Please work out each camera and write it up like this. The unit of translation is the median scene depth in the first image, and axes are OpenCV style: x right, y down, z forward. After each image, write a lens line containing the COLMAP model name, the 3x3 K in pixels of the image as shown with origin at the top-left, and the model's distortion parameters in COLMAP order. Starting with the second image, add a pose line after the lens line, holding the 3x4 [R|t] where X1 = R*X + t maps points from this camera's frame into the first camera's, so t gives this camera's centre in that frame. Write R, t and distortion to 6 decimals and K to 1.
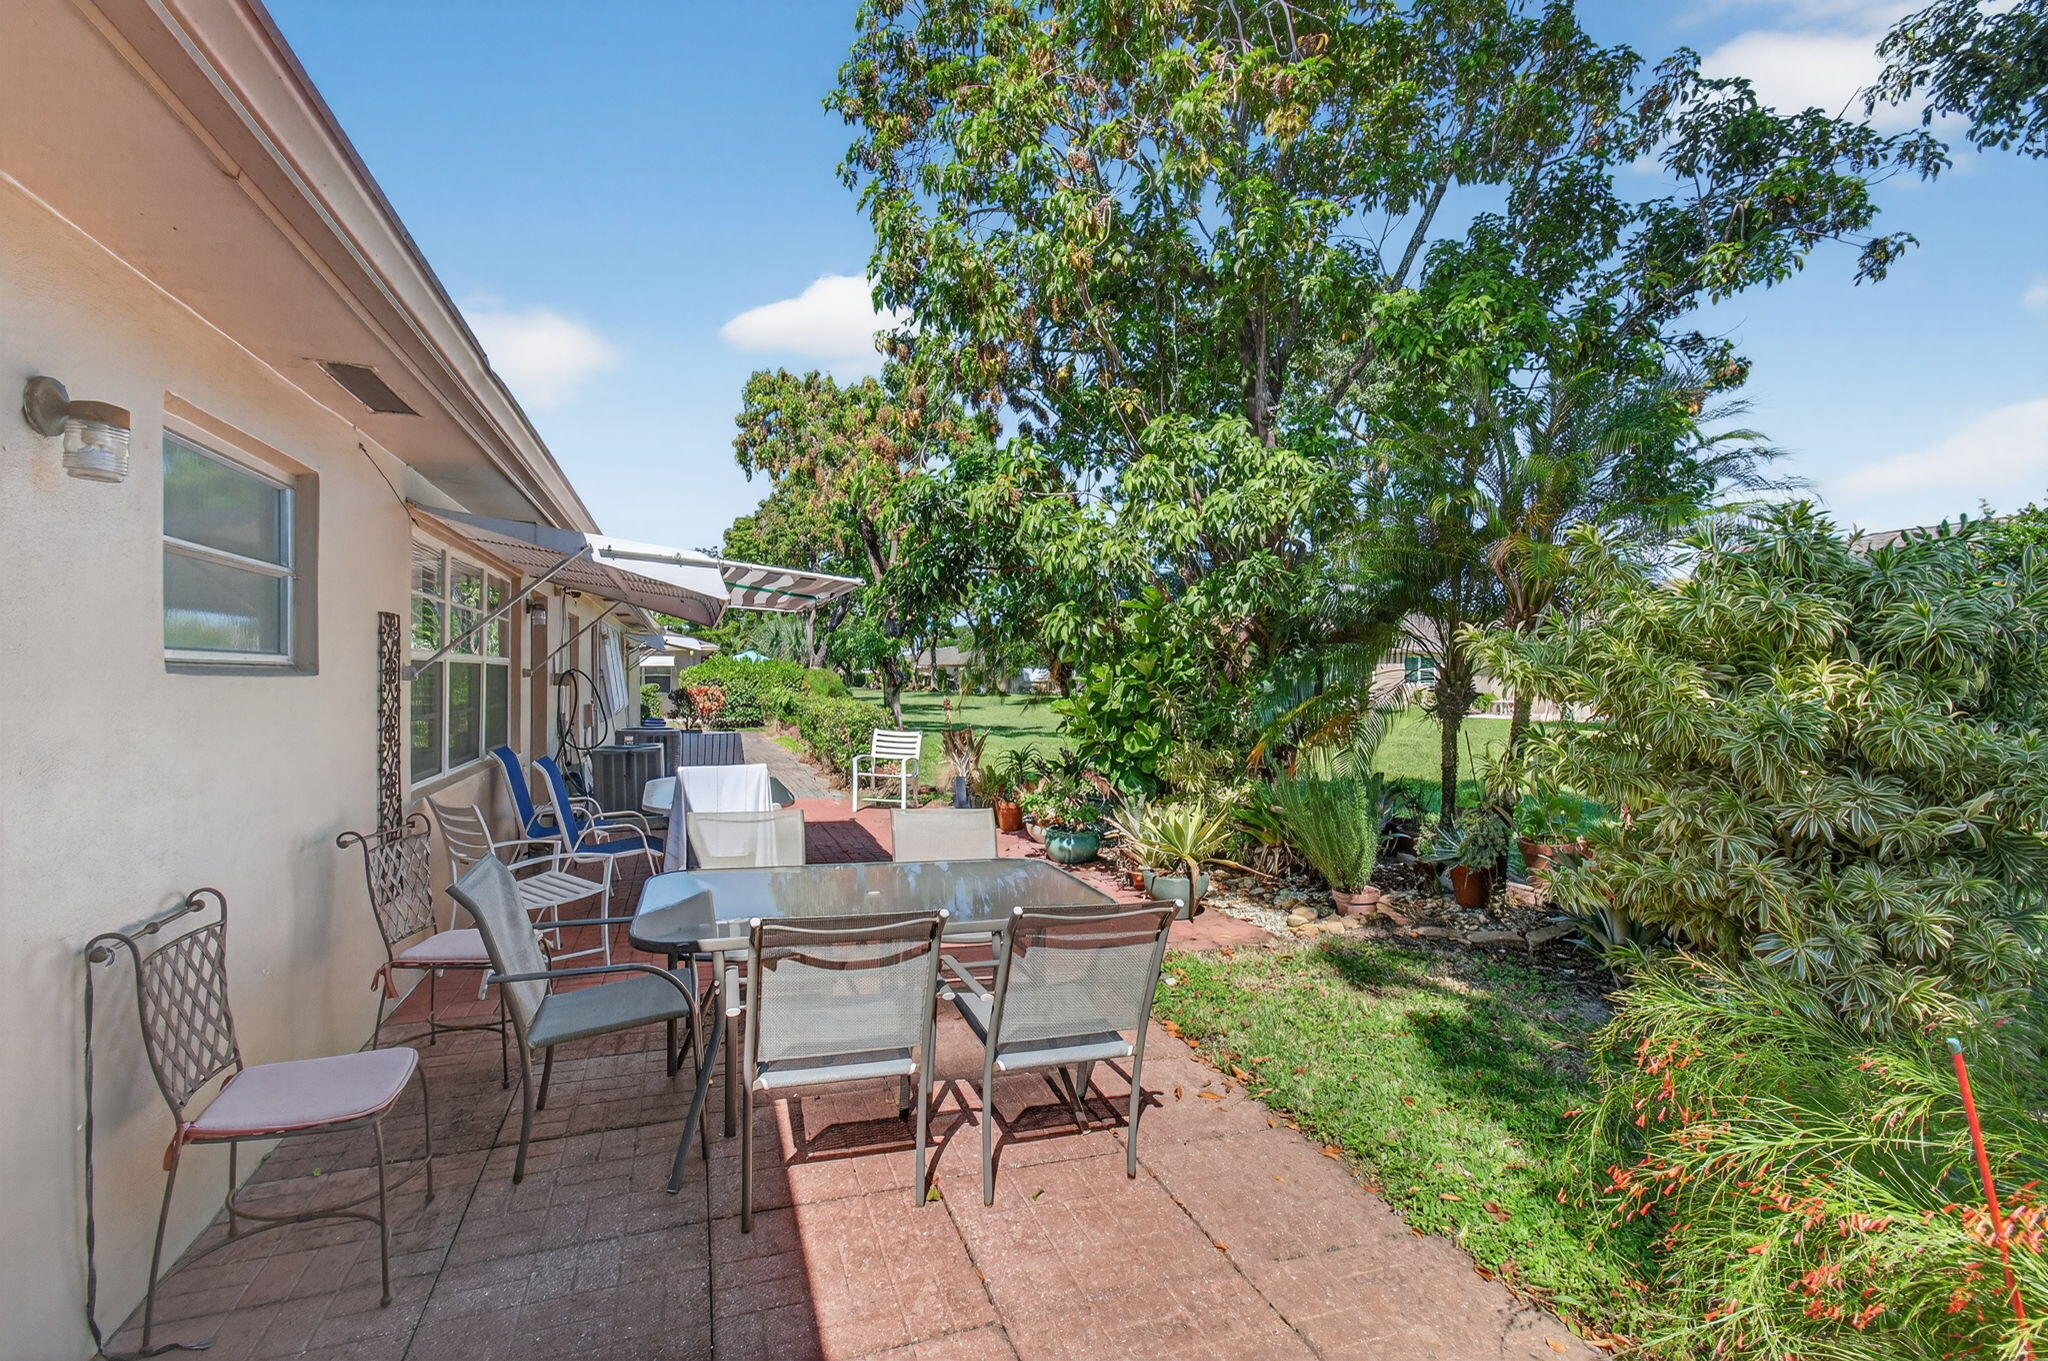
lens RADIAL K [[948.5, 0, 1015.4], [0, 948.5, 676.8], [0, 0, 1]] dist [-0.052486, 0.081866]
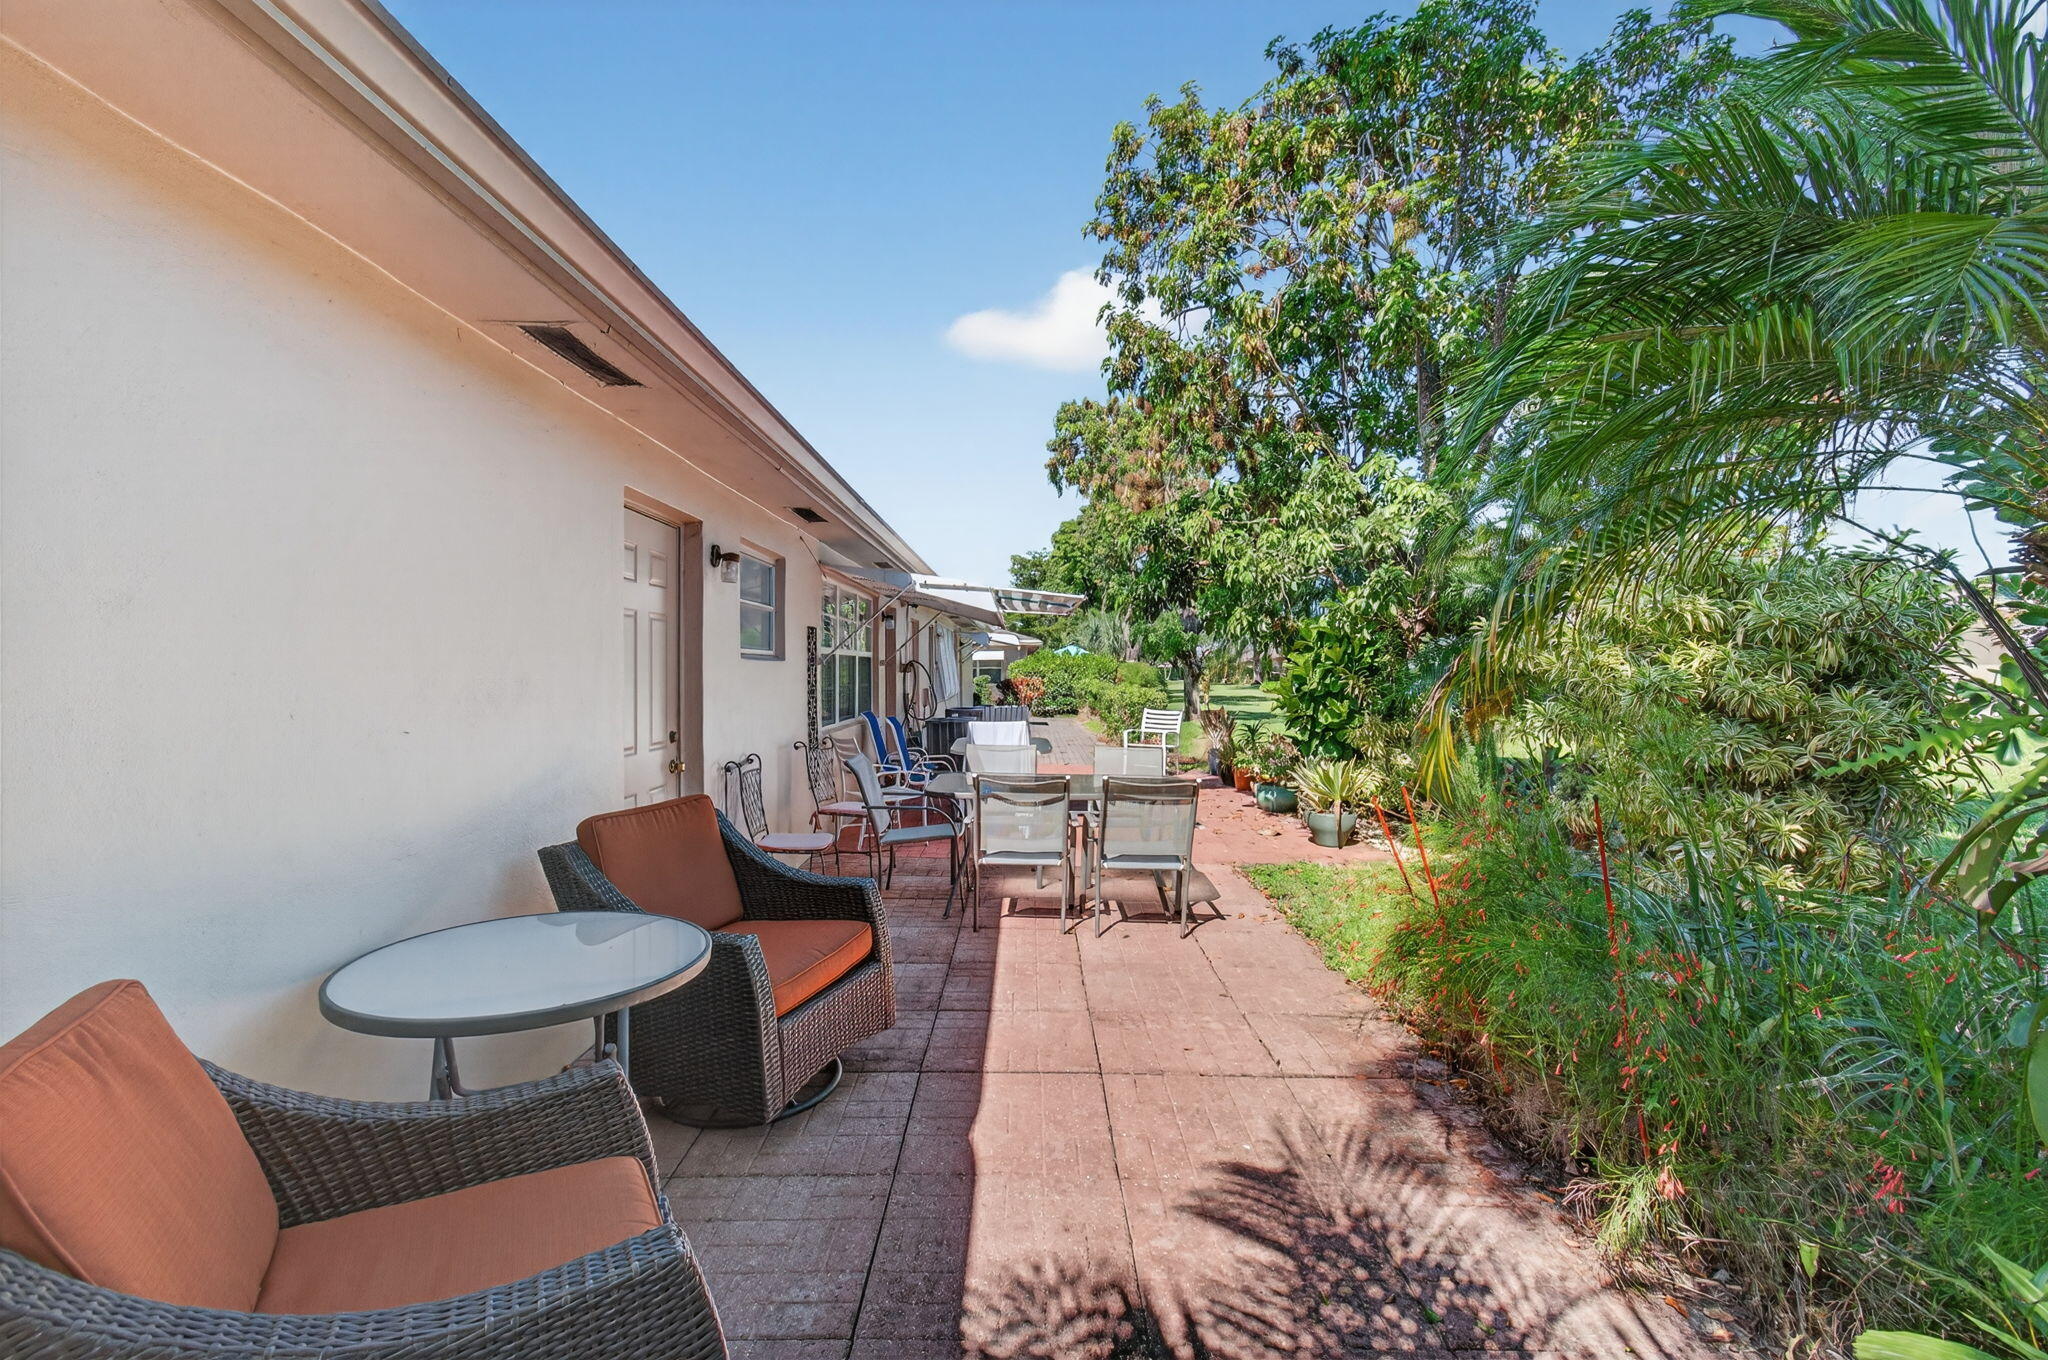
lens RADIAL K [[948.5, 0, 1015.4], [0, 948.5, 676.3], [0, 0, 1]] dist [-0.052486, 0.081866]
pose [[0.940926, -0.002270, -0.338605, 0.152539], [0.004362, 0.999976, 0.005419, 0.008794], [0.338585, -0.006576, 0.940913, -0.278451]]
